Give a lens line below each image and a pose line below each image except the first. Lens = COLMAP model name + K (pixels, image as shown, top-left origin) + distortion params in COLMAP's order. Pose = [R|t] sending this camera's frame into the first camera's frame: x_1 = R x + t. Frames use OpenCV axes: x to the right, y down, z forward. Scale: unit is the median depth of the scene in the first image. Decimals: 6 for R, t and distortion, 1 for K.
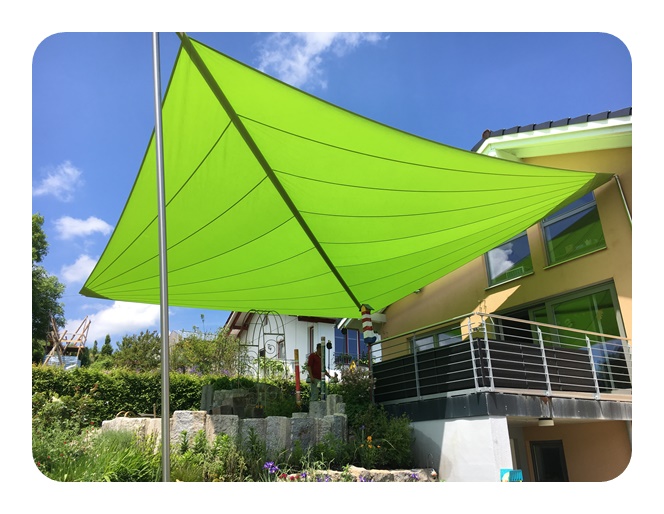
lens RADIAL K [[485.1, 0, 332.0], [0, 485.1, 257.0], [0, 0, 1]] dist [0.006158, 0.001276]
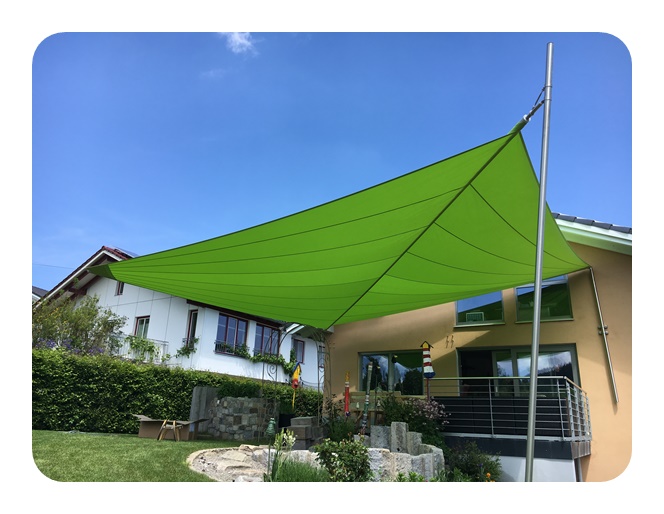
lens RADIAL K [[485.1, 0, 332.0], [0, 485.1, 257.0], [0, 0, 1]] dist [0.006158, 0.001276]
pose [[0.891653, 0.195246, 0.408453, -0.487939], [-0.213091, 0.977031, -0.001856, -0.034887], [-0.399434, -0.085382, 0.912777, 0.067367]]
